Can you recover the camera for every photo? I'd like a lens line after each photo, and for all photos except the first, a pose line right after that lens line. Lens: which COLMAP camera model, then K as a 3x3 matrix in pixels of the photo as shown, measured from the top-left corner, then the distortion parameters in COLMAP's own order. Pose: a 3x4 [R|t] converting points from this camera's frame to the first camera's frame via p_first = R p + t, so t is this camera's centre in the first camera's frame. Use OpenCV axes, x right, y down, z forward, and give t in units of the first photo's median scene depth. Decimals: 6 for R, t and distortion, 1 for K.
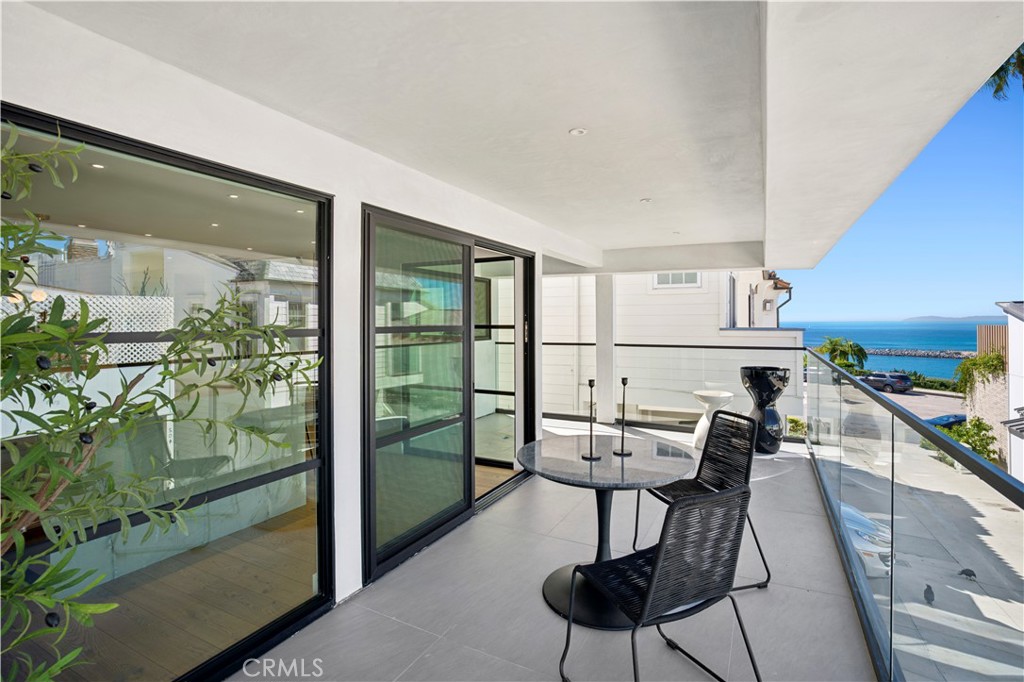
lens RADIAL K [[465.2, 0, 497.9], [0, 465.2, 325.4], [0, 0, 1]] dist [0.001024, 0.000289]
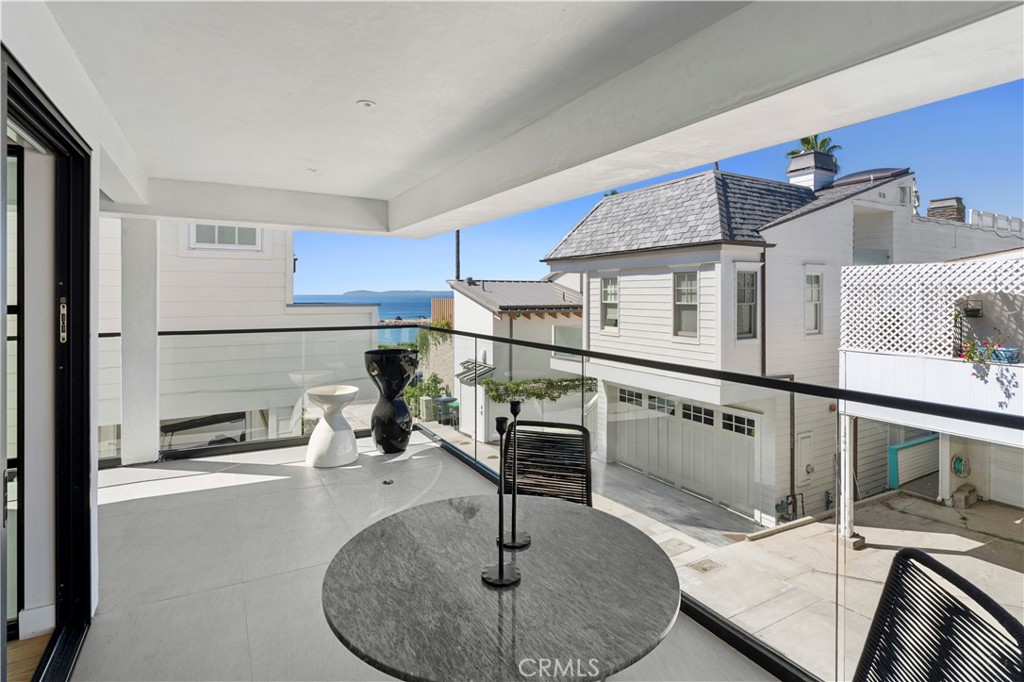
lens RADIAL K [[528.3, 0, 511.6], [0, 528.3, 295.4], [0, 0, 1]] dist [0.000441, 0.000070]
pose [[0.555209, 0.000955, 0.831710, -0.086345], [0.005419, 0.999974, -0.004766, -0.003432], [-0.831693, 0.007153, 0.555189, 0.241746]]
